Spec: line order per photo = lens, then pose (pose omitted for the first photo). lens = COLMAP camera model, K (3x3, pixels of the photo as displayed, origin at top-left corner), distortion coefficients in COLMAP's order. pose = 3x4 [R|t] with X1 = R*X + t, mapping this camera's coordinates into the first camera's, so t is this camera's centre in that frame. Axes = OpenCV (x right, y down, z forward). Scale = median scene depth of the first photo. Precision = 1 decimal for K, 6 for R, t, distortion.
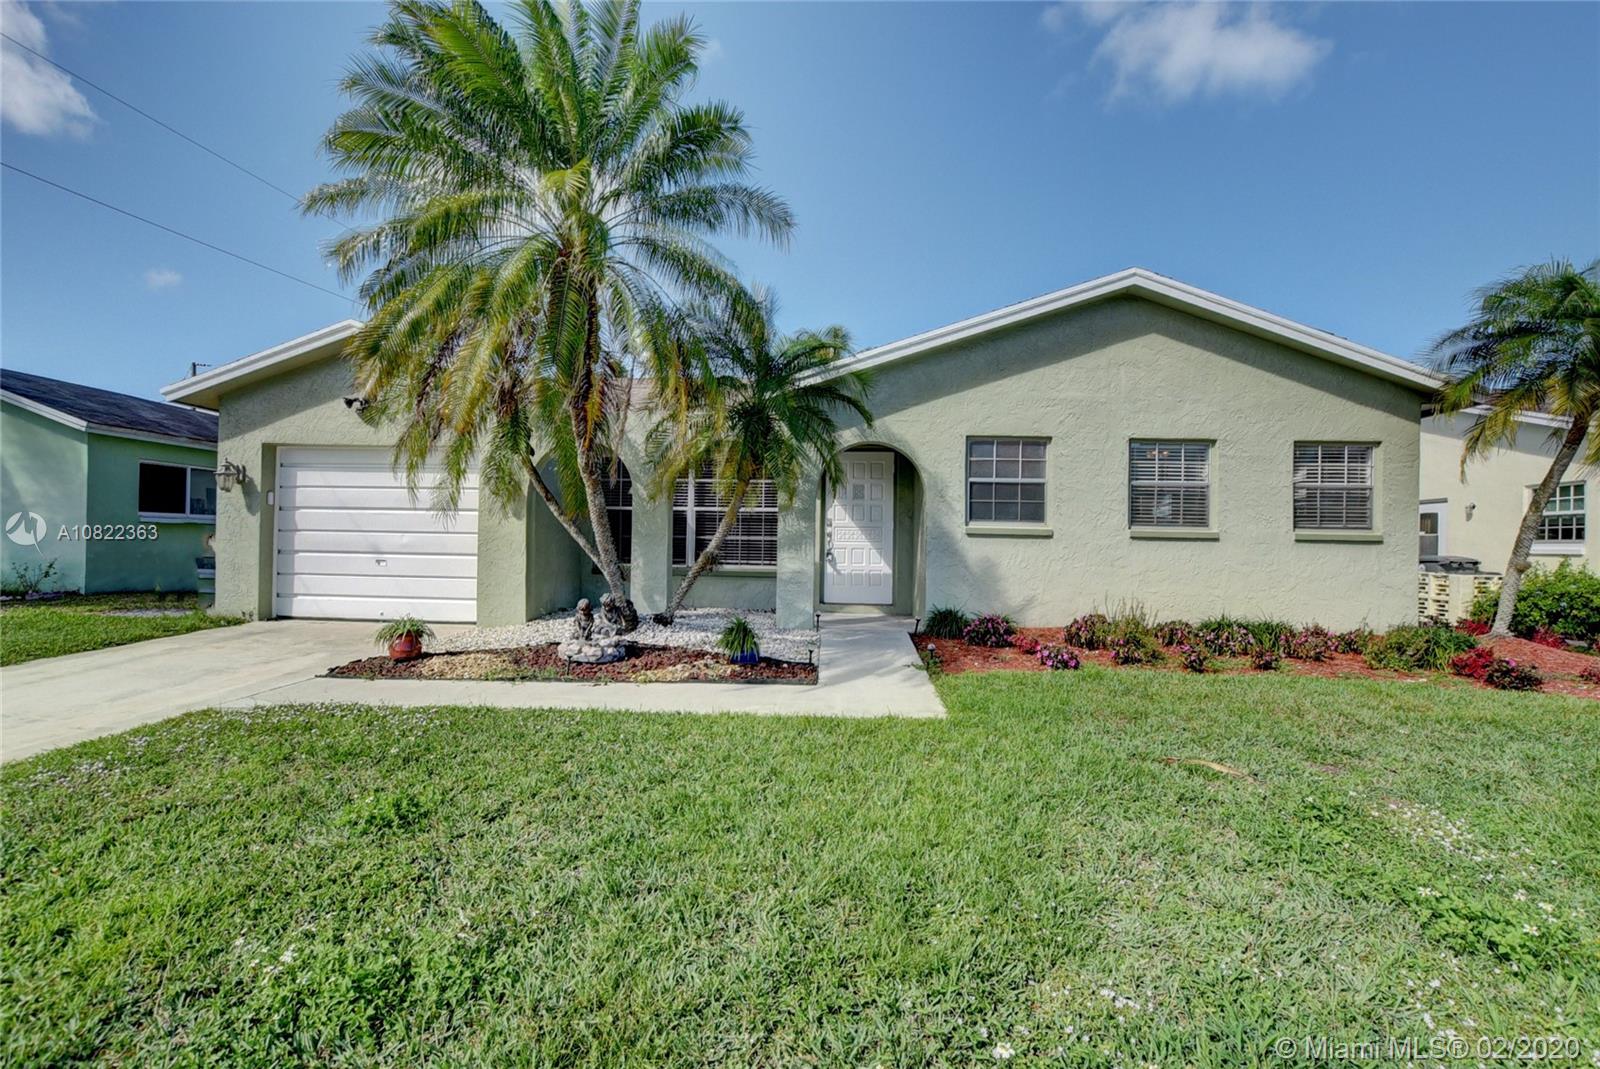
lens RADIAL K [[707.8, 0, 804.2], [0, 707.8, 540.6], [0, 0, 1]] dist [-0.028863, 0.000227]
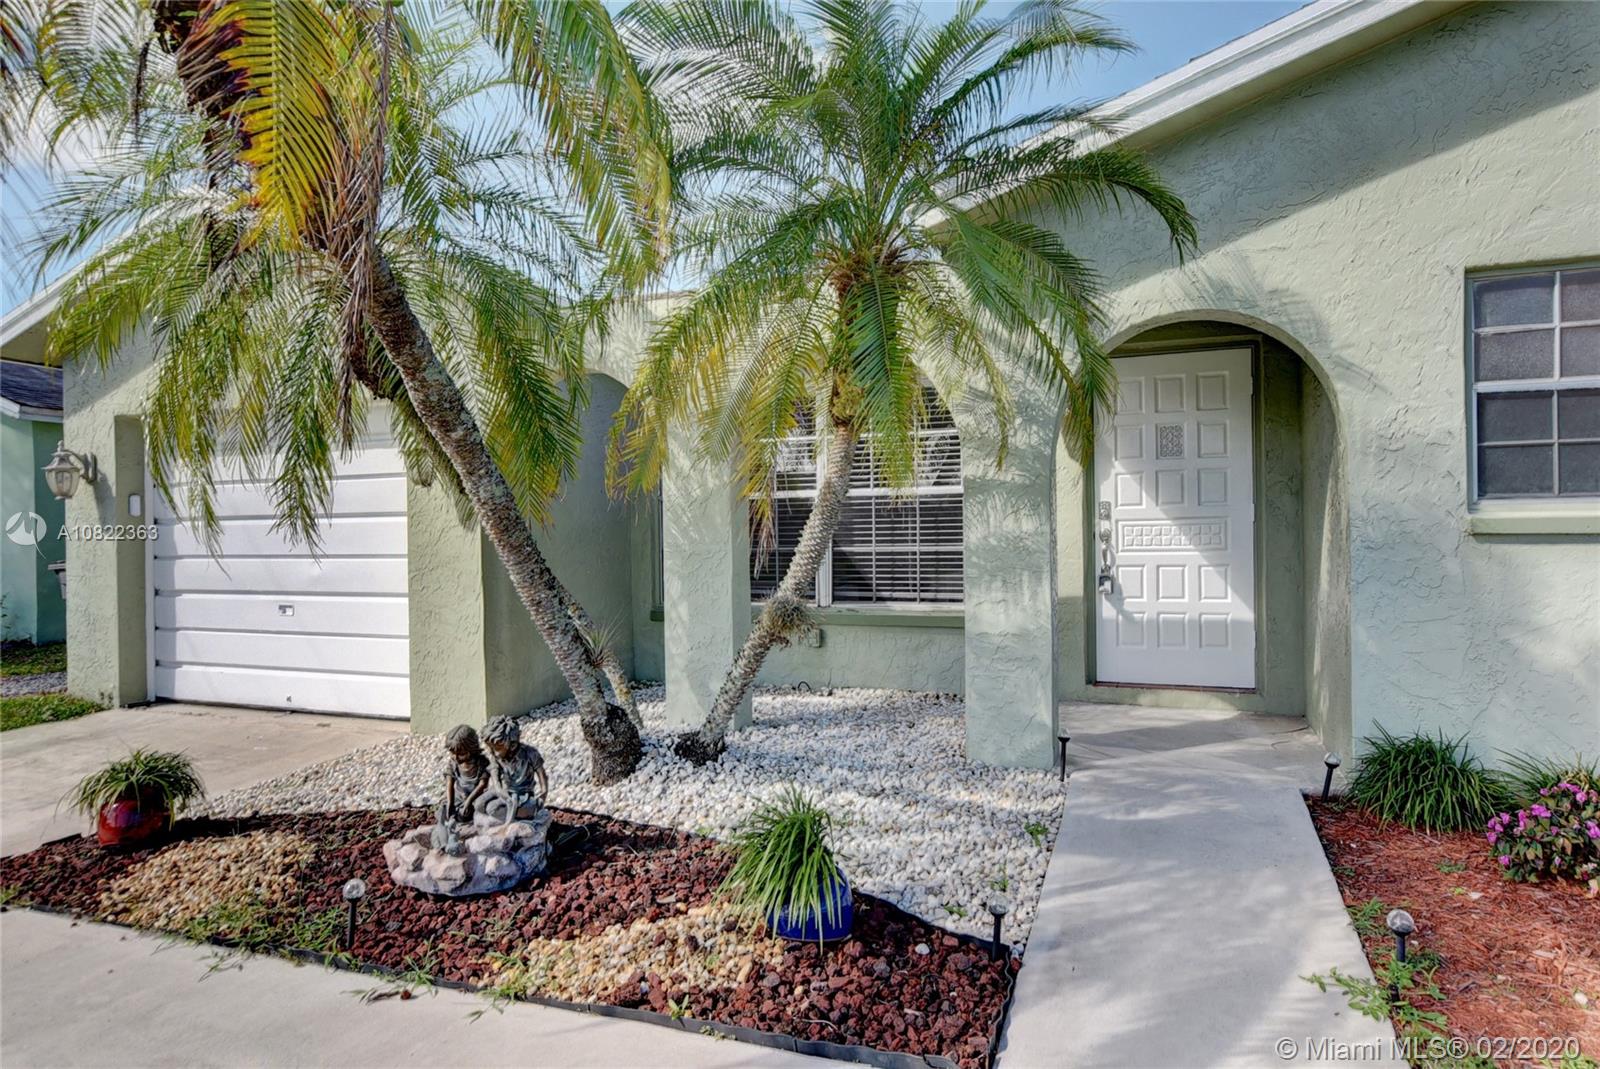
lens RADIAL K [[969.5, 0, 800.0], [0, 969.5, 534.5], [0, 0, 1]] dist [0.004887, 0.002167]
pose [[0.950176, -0.028875, -0.310373, 0.049521], [0.031122, 0.999513, 0.002288, -0.019874], [0.310156, -0.011833, 0.950612, 0.376738]]
